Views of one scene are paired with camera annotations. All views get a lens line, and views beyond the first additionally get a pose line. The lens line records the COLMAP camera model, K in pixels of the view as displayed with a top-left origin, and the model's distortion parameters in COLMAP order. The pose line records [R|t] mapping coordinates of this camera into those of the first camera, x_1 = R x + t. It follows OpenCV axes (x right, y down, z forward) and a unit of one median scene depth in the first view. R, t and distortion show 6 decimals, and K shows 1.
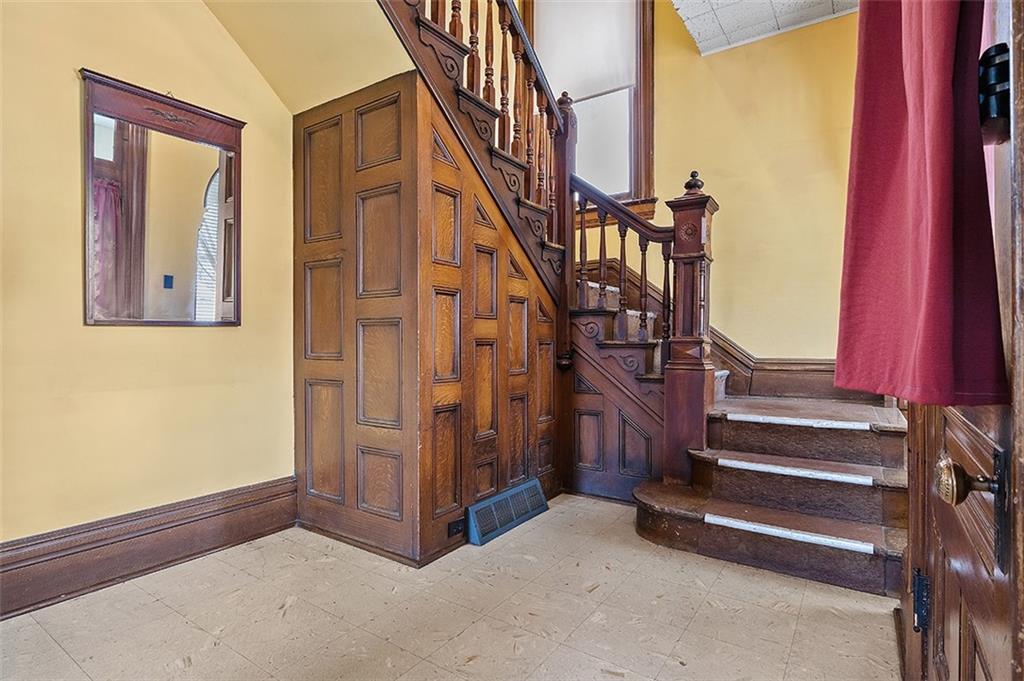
lens RADIAL K [[516.0, 0, 515.5], [0, 516.0, 338.6], [0, 0, 1]] dist [-0.013695, -0.000567]
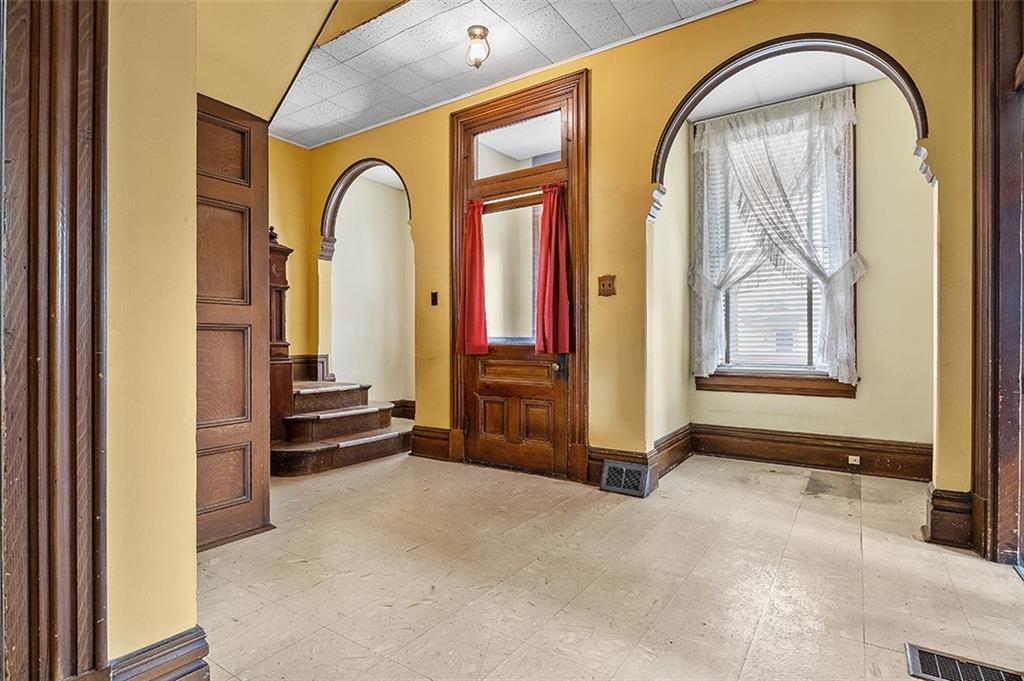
lens RADIAL K [[516.0, 0, 514.5], [0, 516.0, 341.6], [0, 0, 1]] dist [-0.013695, -0.000567]
pose [[-0.001949, 0.001408, 0.999997, -1.394175], [0.003519, 0.999993, -0.001401, 0.001498], [-0.999992, 0.003517, -0.001953, 0.410195]]
